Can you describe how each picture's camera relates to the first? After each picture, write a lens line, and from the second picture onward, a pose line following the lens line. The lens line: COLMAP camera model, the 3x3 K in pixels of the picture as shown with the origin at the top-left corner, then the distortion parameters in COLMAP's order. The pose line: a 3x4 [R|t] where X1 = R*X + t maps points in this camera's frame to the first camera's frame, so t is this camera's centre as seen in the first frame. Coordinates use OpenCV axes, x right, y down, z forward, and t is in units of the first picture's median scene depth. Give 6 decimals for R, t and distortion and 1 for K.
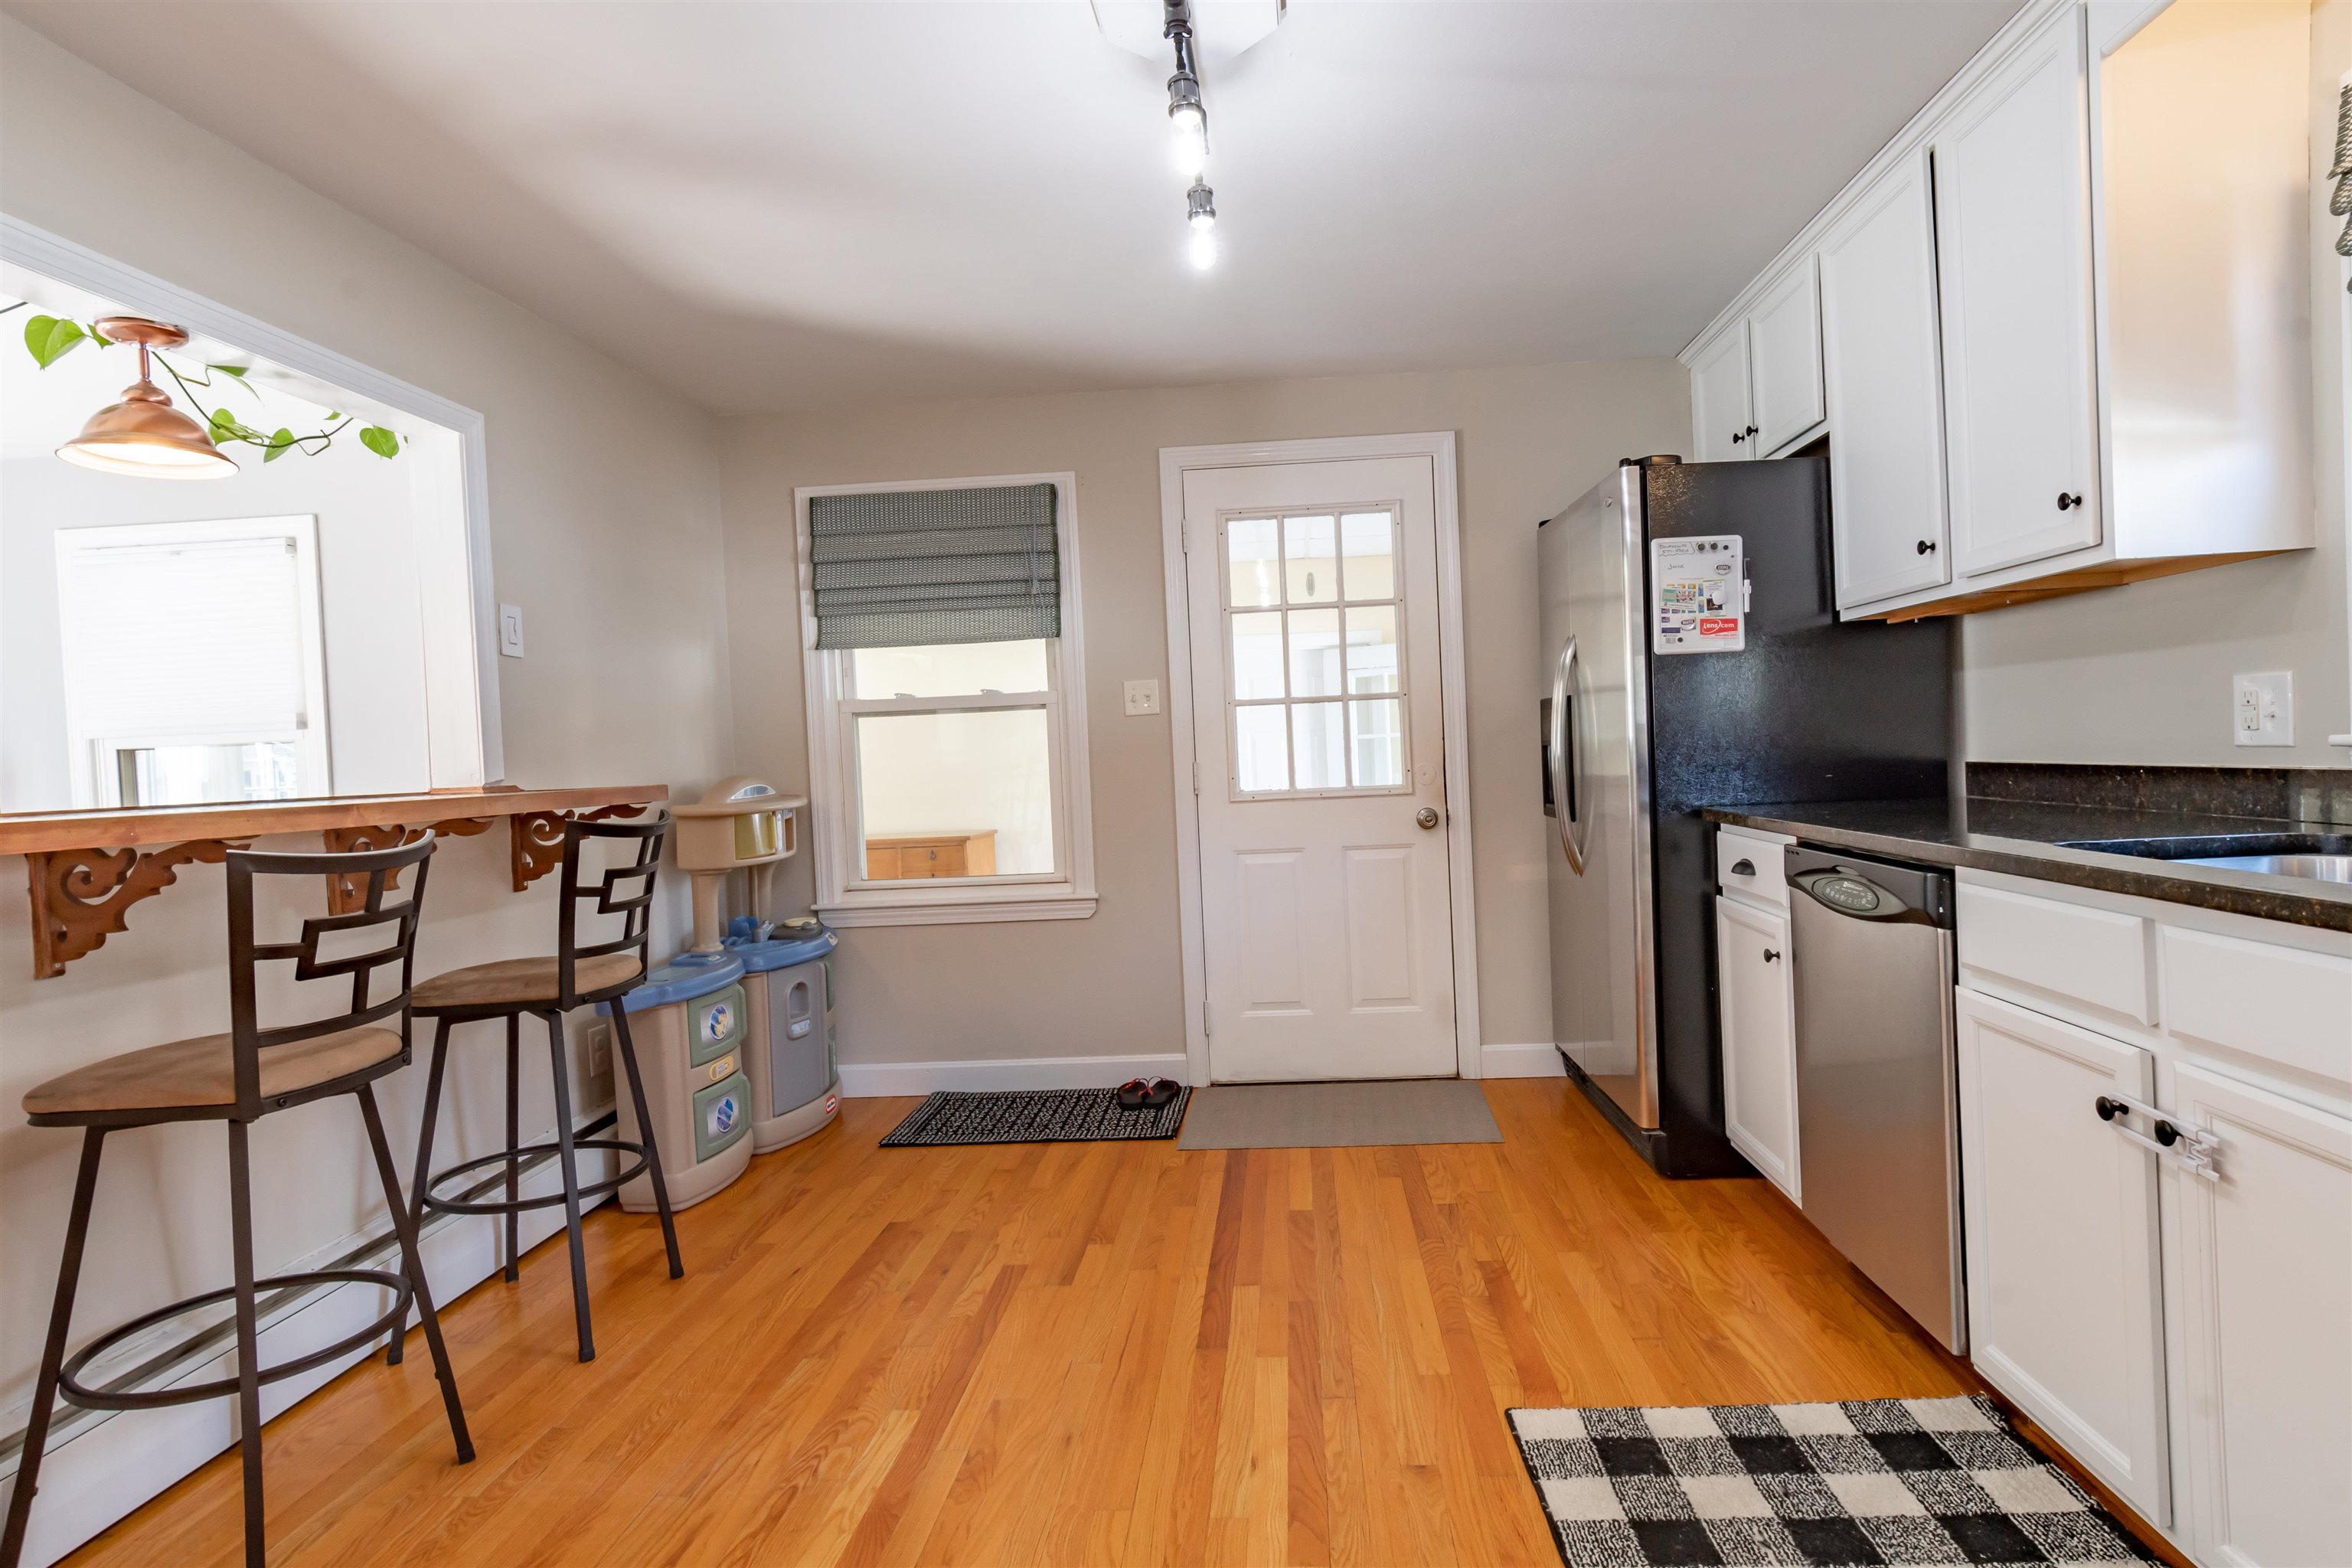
lens RADIAL K [[1234.8, 0, 1218.0], [0, 1234.8, 778.2], [0, 0, 1]] dist [0.000854, -0.000160]
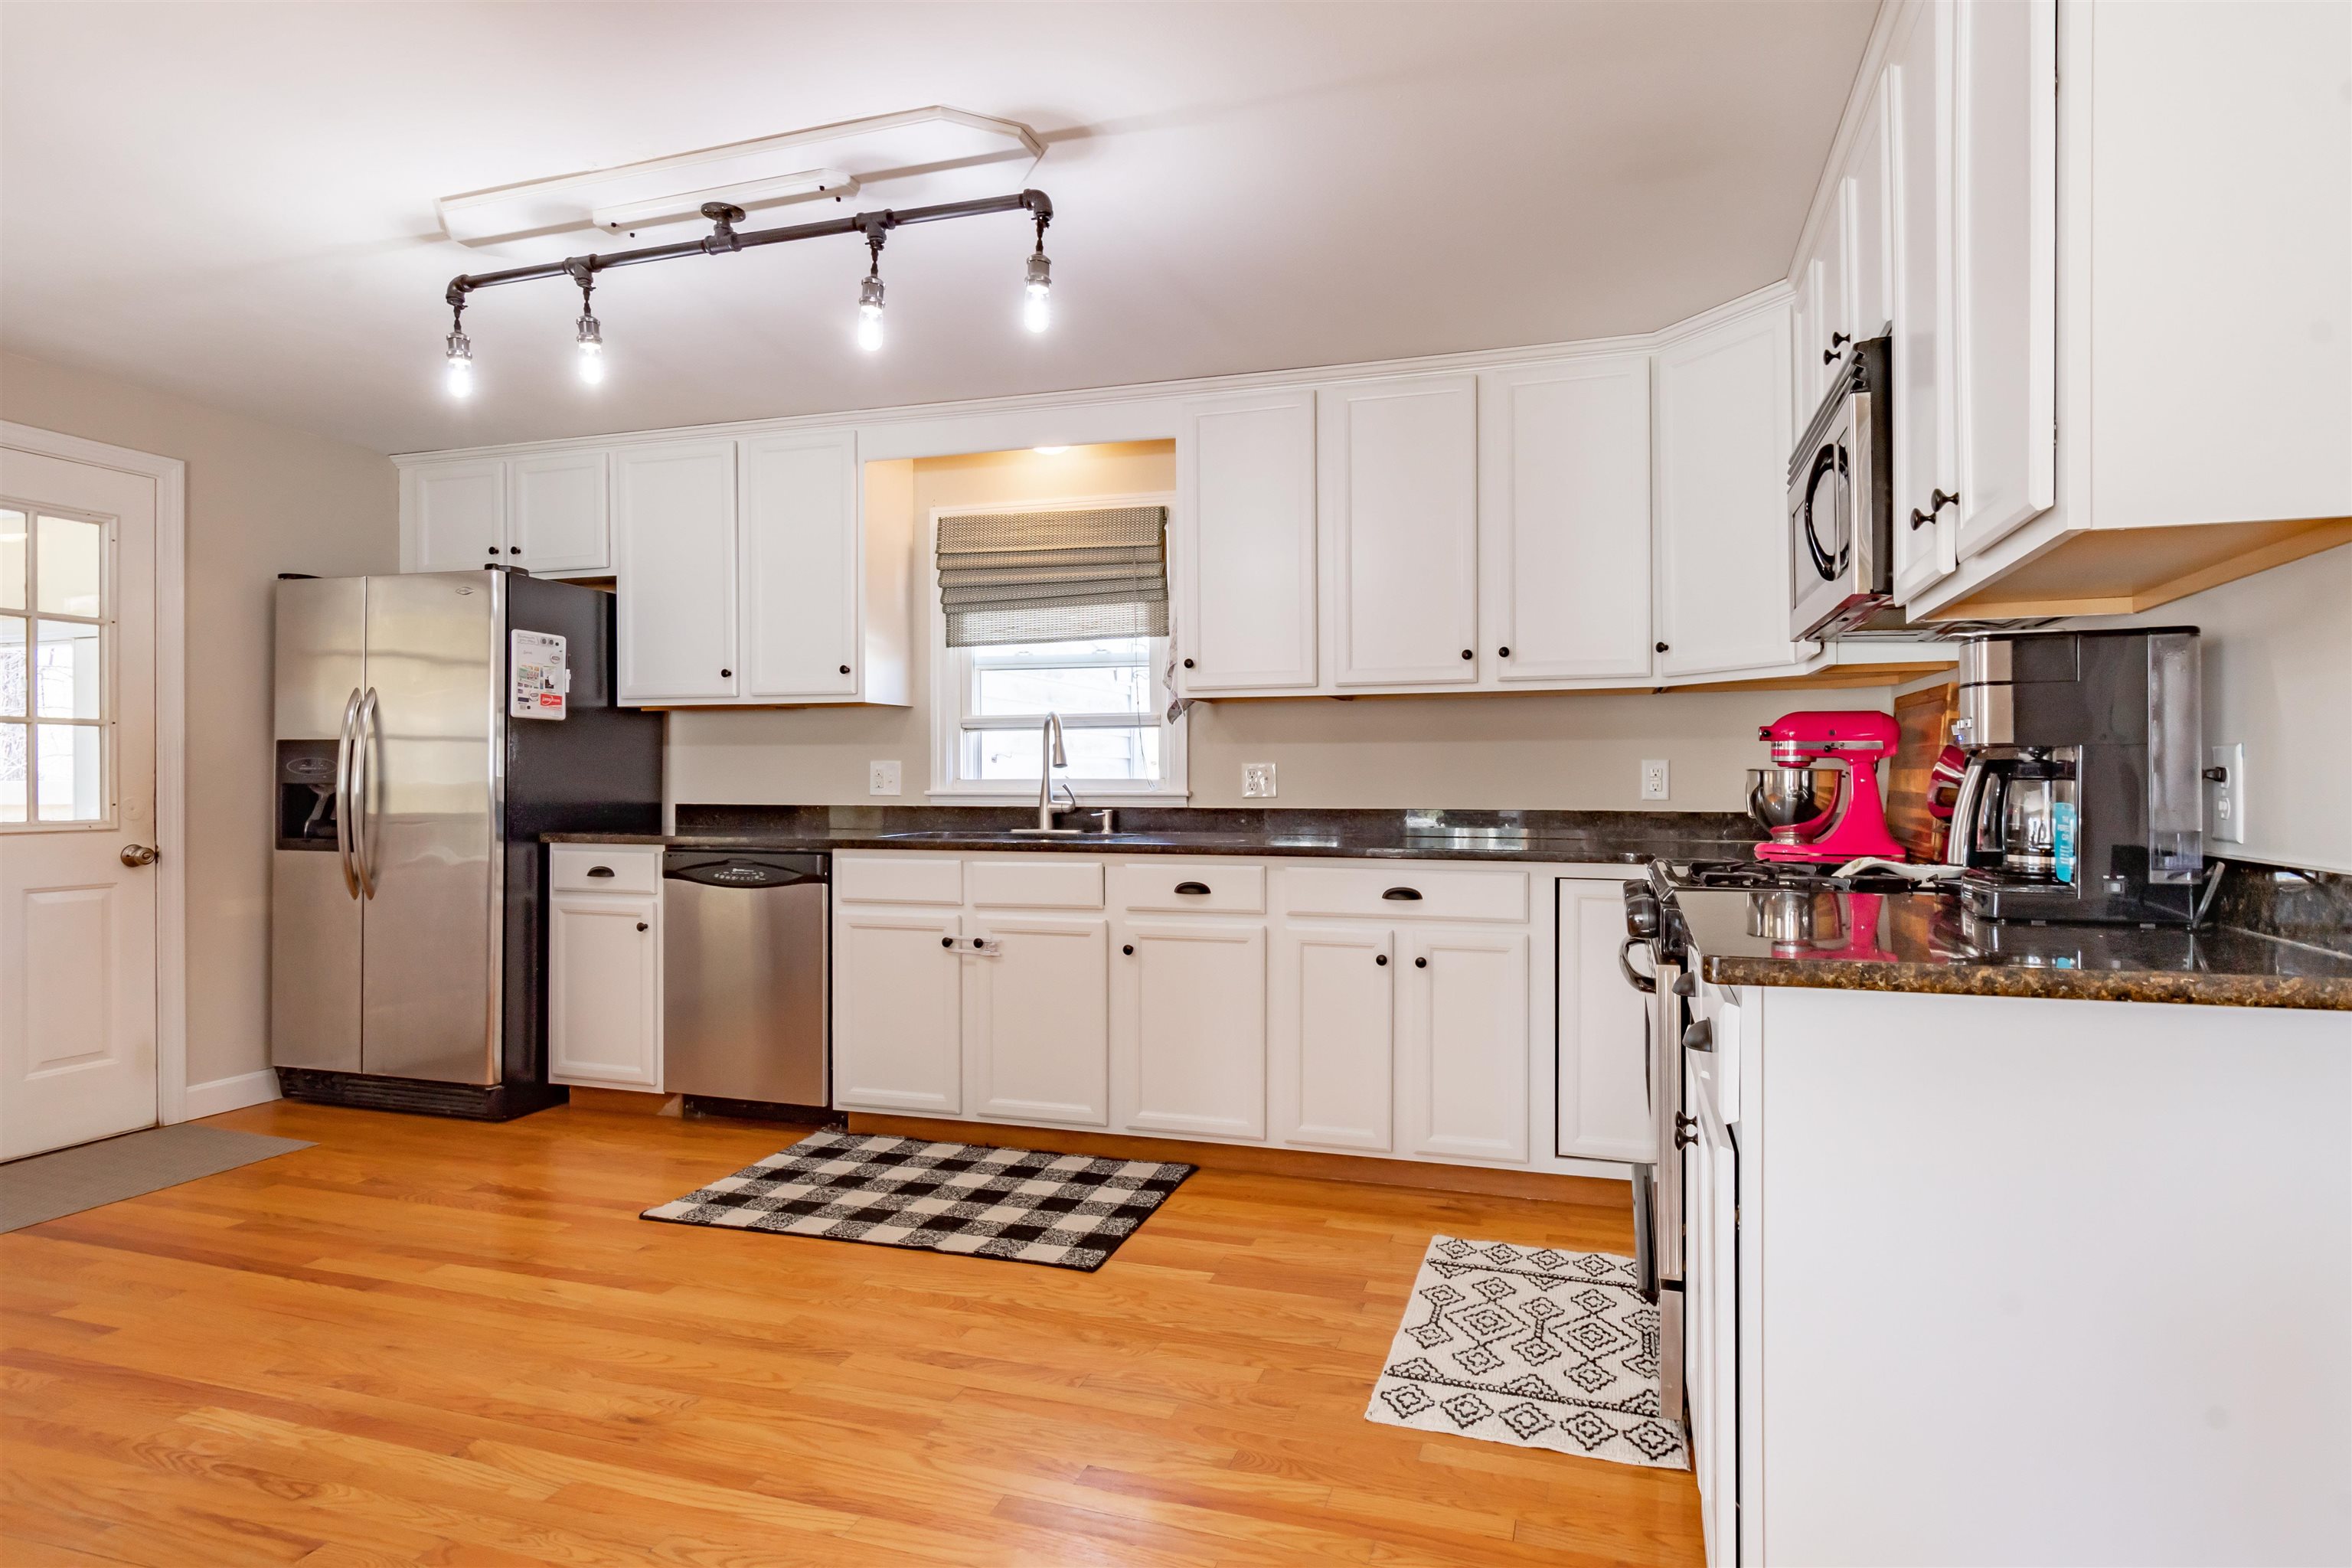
lens RADIAL K [[1234.8, 0, 1218.0], [0, 1234.8, 778.2], [0, 0, 1]] dist [0.000854, -0.000160]
pose [[0.247247, 0.044923, 0.967910, -0.732065], [0.008214, 0.998792, -0.048455, 0.035286], [-0.968918, 0.019931, 0.246579, -0.050010]]
